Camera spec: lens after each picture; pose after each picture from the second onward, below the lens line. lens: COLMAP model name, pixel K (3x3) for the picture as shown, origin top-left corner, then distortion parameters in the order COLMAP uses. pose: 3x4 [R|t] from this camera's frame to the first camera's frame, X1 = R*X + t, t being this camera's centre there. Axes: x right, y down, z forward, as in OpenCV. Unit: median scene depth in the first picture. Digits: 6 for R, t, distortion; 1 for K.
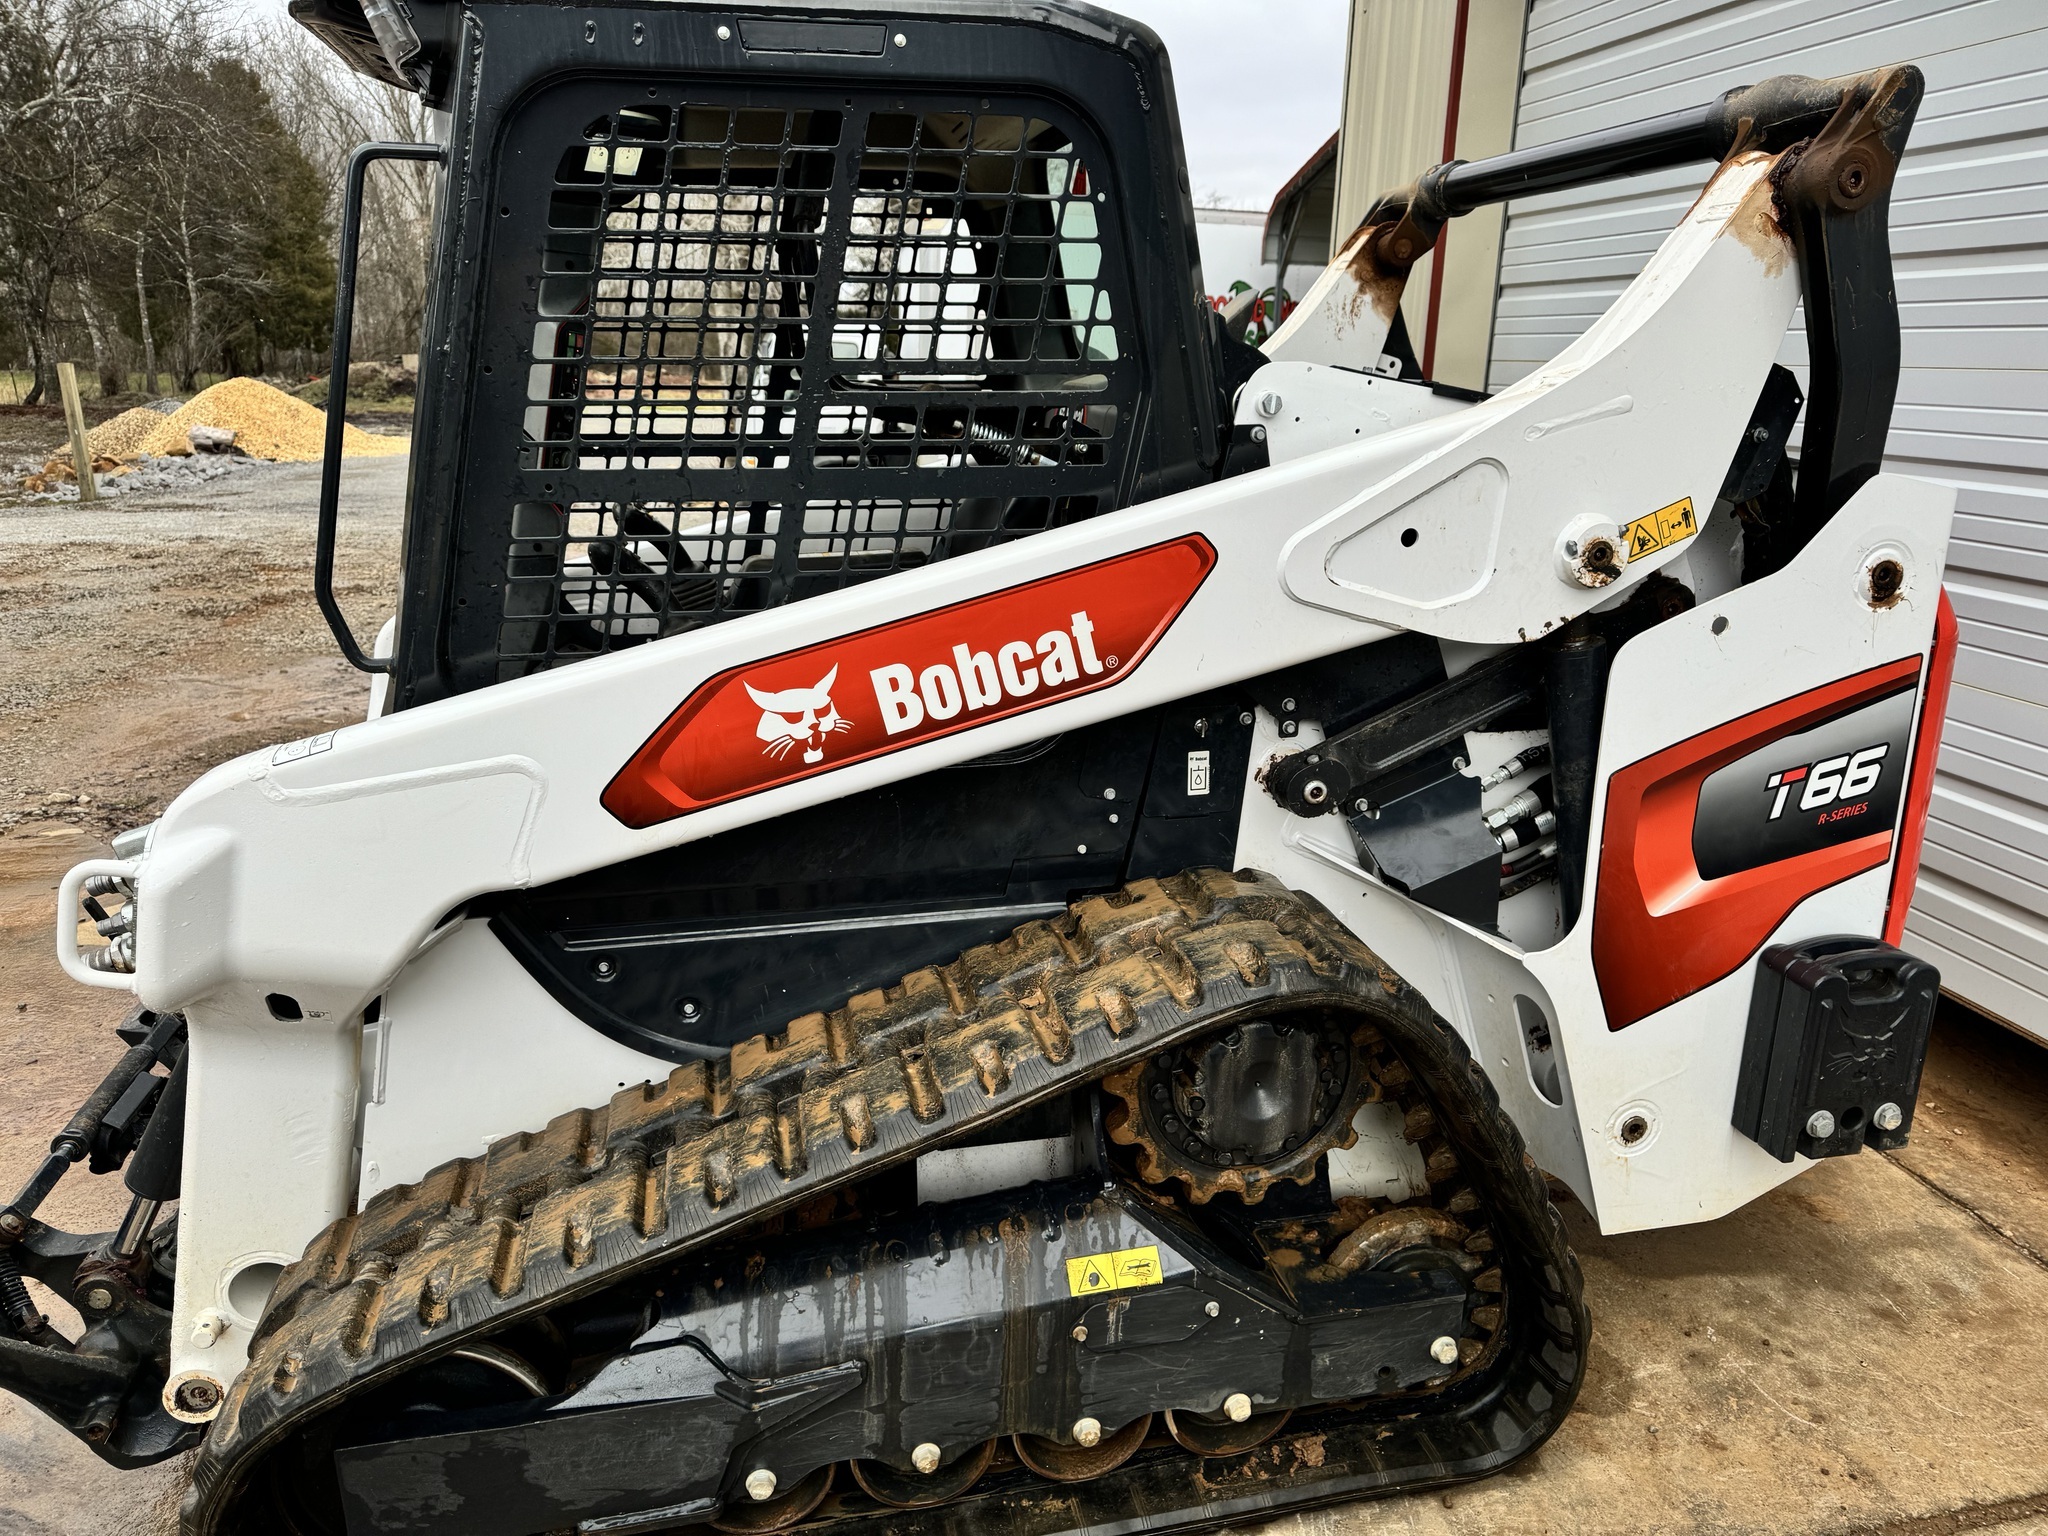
lens RADIAL K [[1432.4, 0, 1020.0], [0, 1432.4, 796.4], [0, 0, 1]] dist [0.135172, -0.178689]
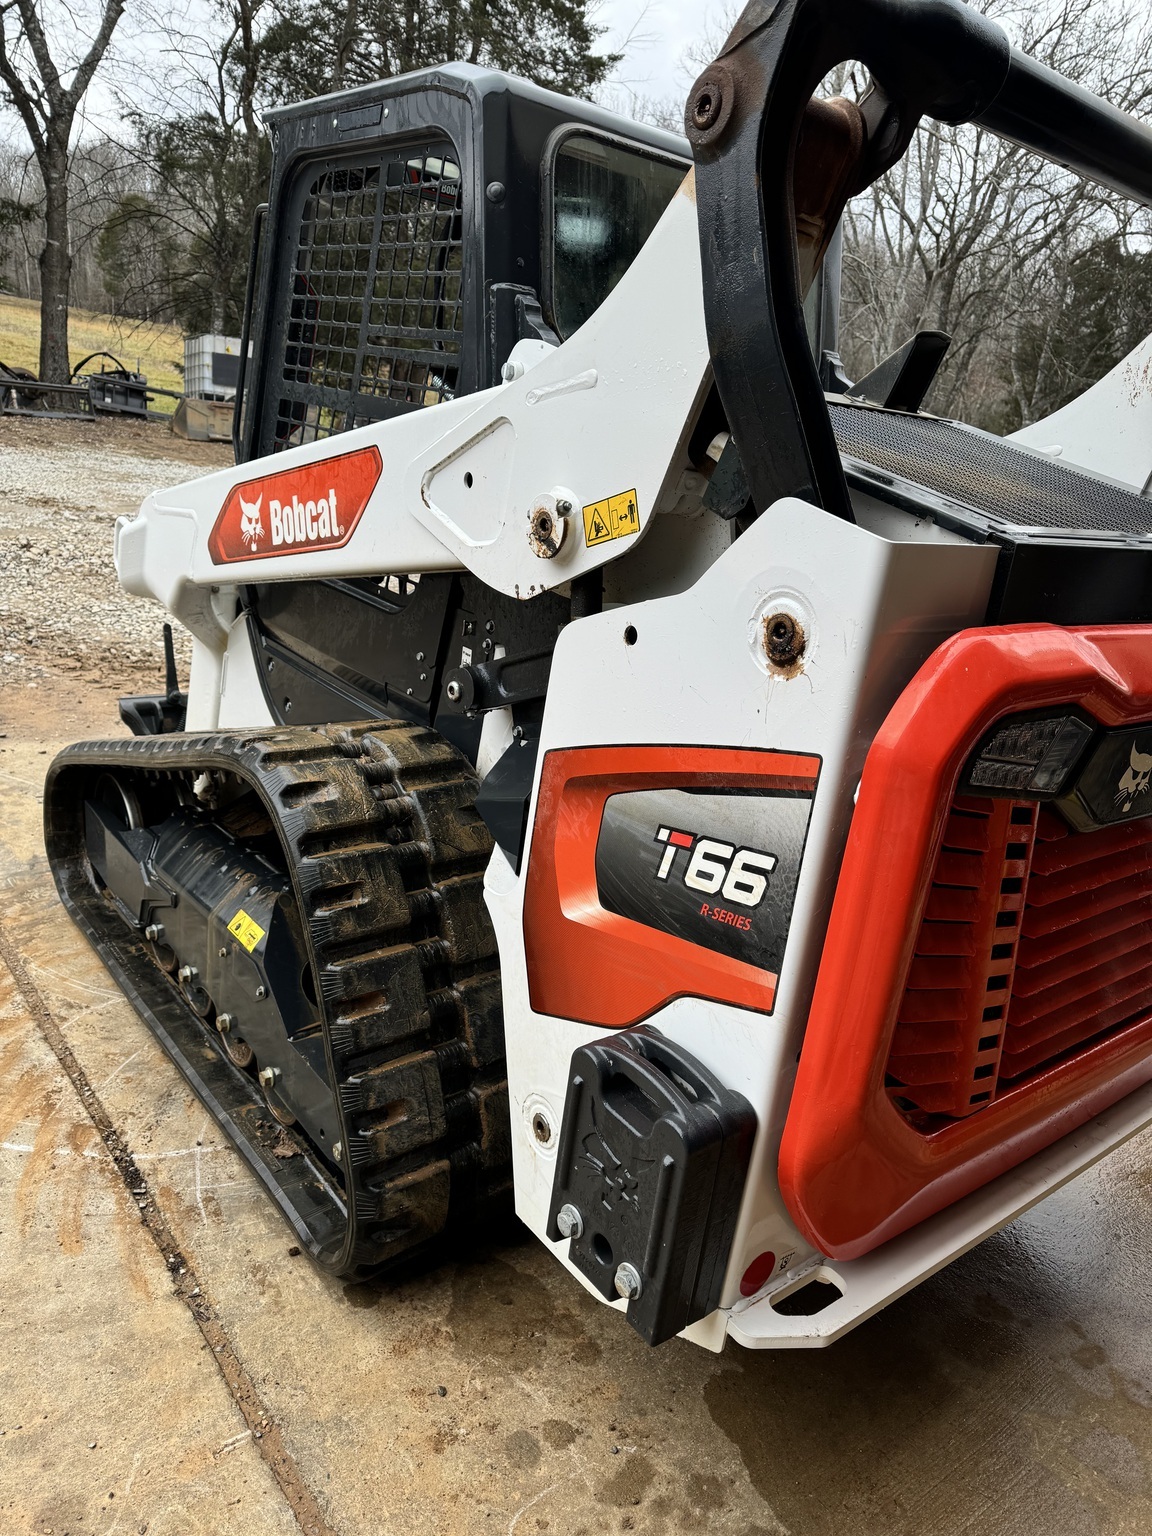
lens RADIAL K [[1074.3, 0, 573.8], [0, 1074.3, 796.9], [0, 0, 1]] dist [0.135172, -0.178689]
pose [[0.436226, 0.364346, -0.822775, 1.121258], [-0.389851, 0.900614, 0.192120, -0.149068], [0.811001, 0.236952, 0.534912, 0.659238]]
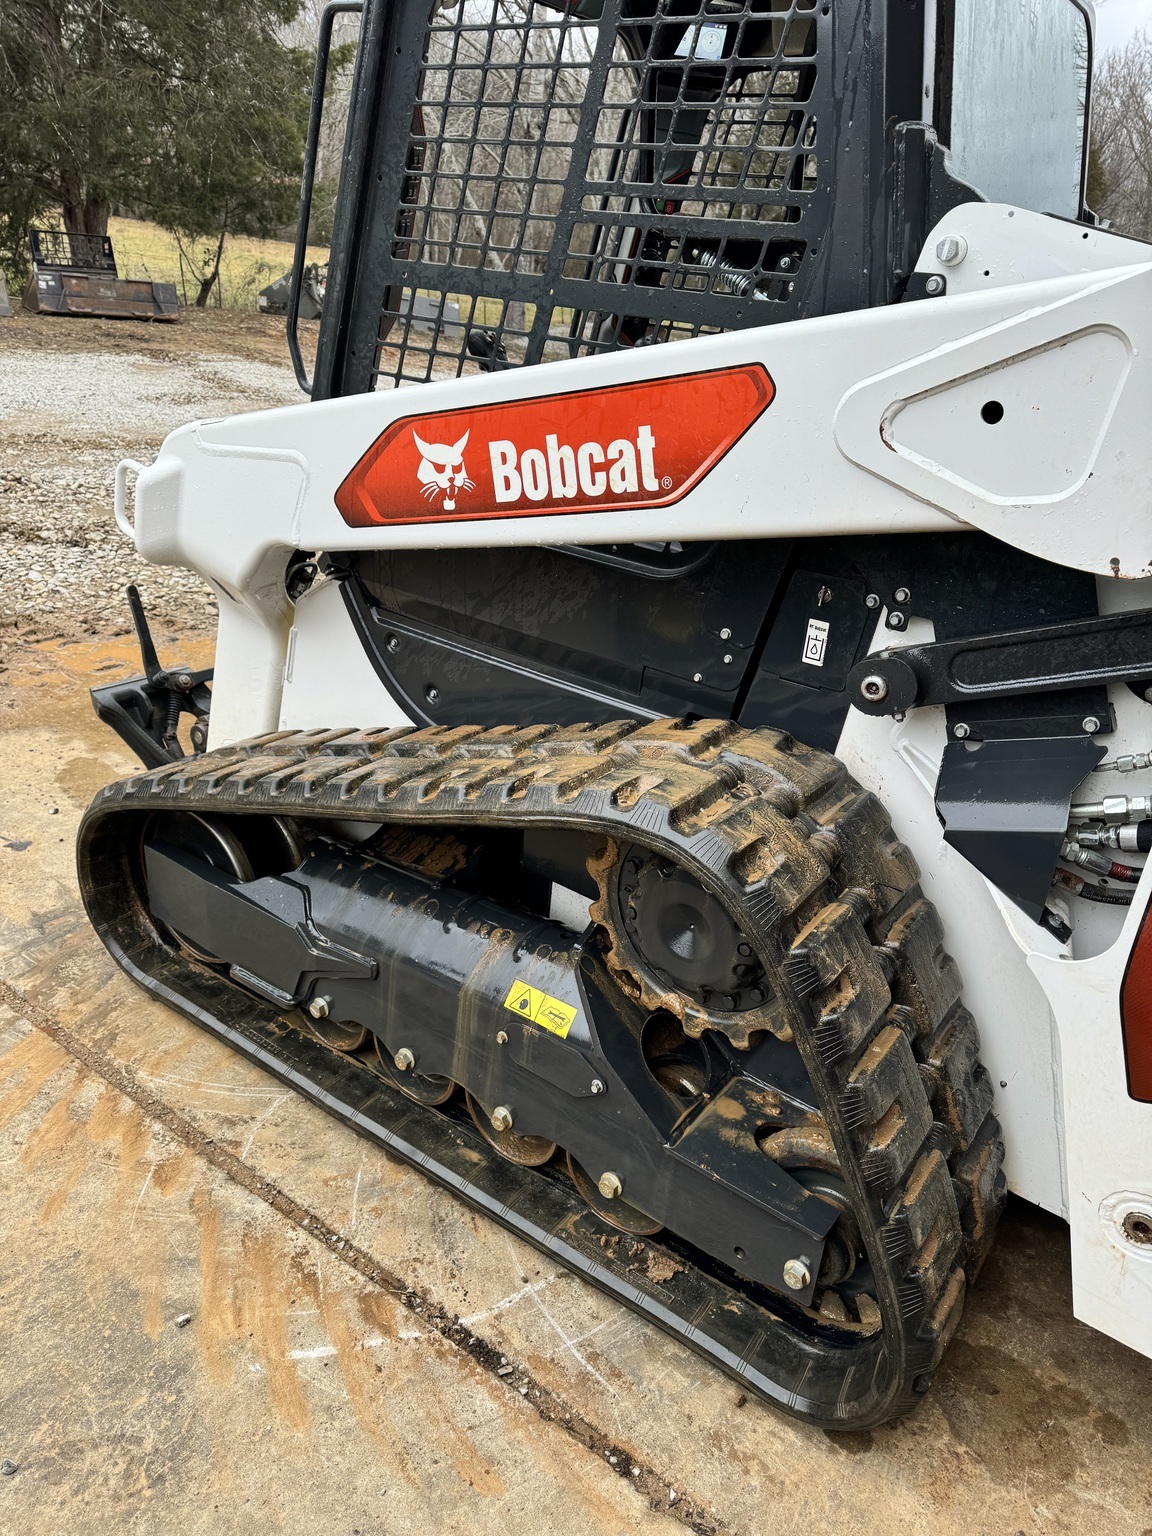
lens RADIAL K [[1070.4, 0, 586.2], [0, 1070.4, 786.7], [0, 0, 1]] dist [0.130349, -0.155240]
pose [[0.671244, 0.377024, -0.638189, 0.597425], [-0.312232, 0.924685, 0.217874, -0.041597], [0.672267, 0.053016, 0.738408, 0.383146]]
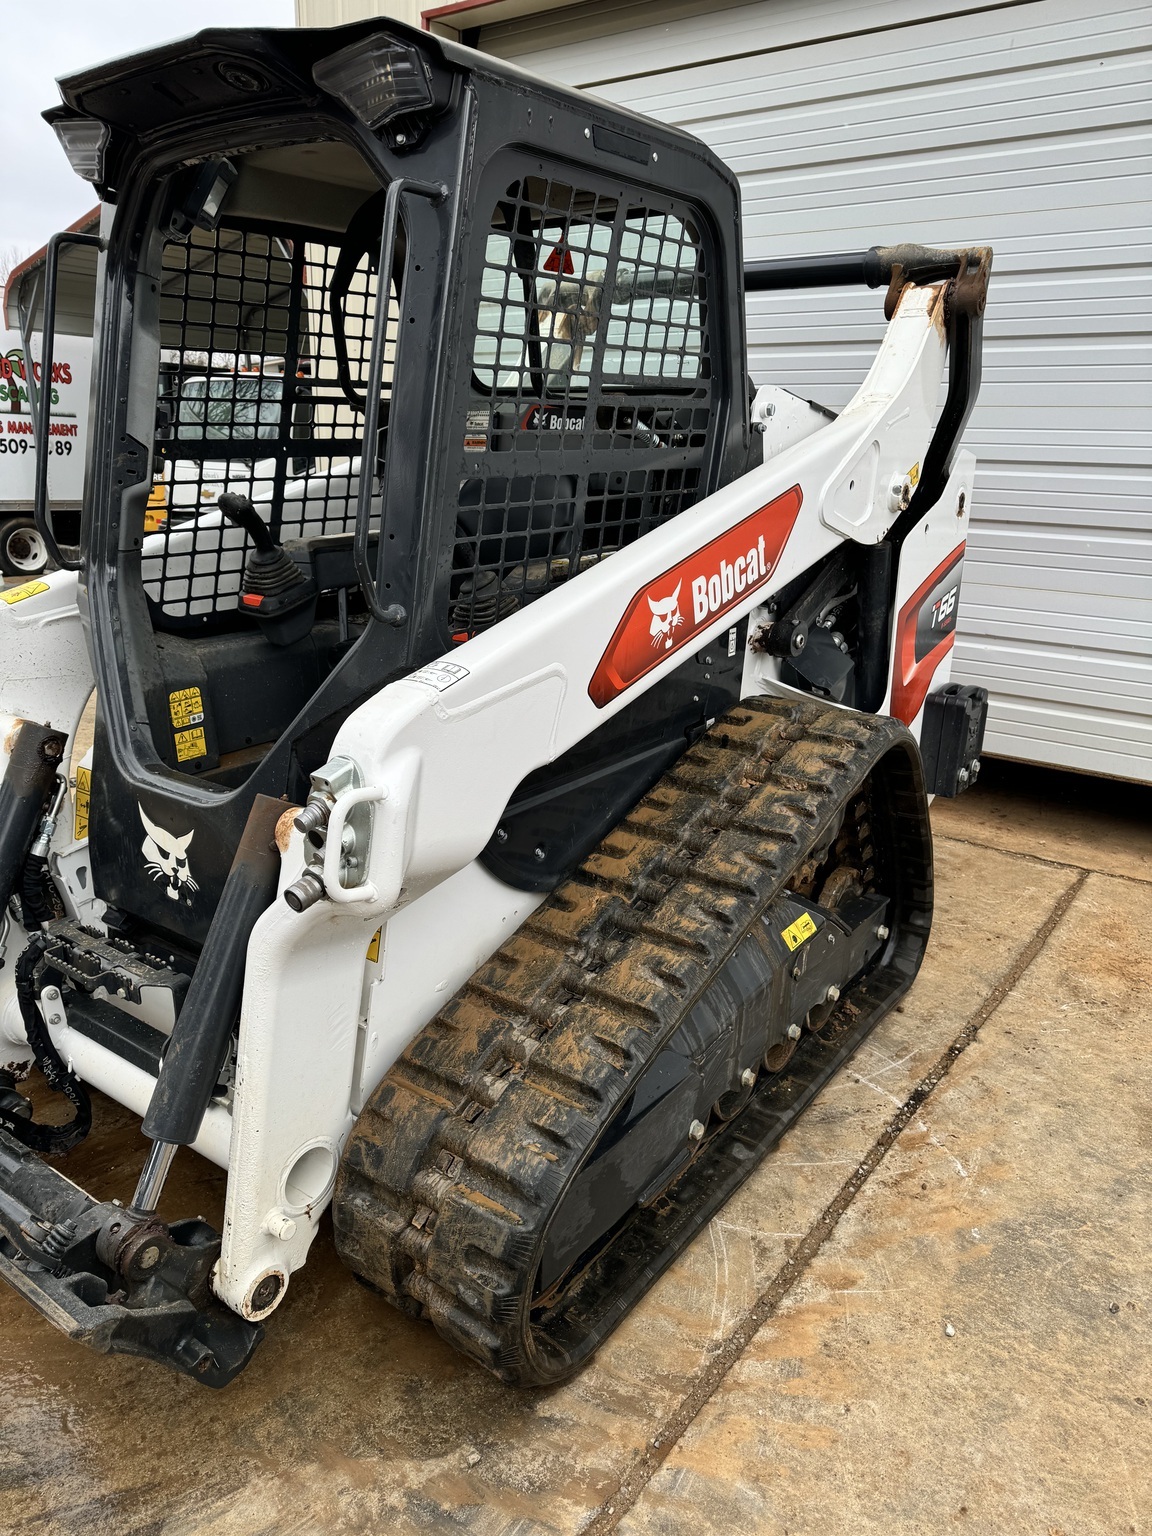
lens RADIAL K [[1070.4, 0, 586.2], [0, 1070.4, 786.7], [0, 0, 1]] dist [0.130349, -0.155240]
pose [[0.745474, -0.207117, 0.633539, -0.904243], [0.187584, 0.977271, 0.098763, -0.008581], [-0.639594, 0.045217, 0.767381, 0.194956]]
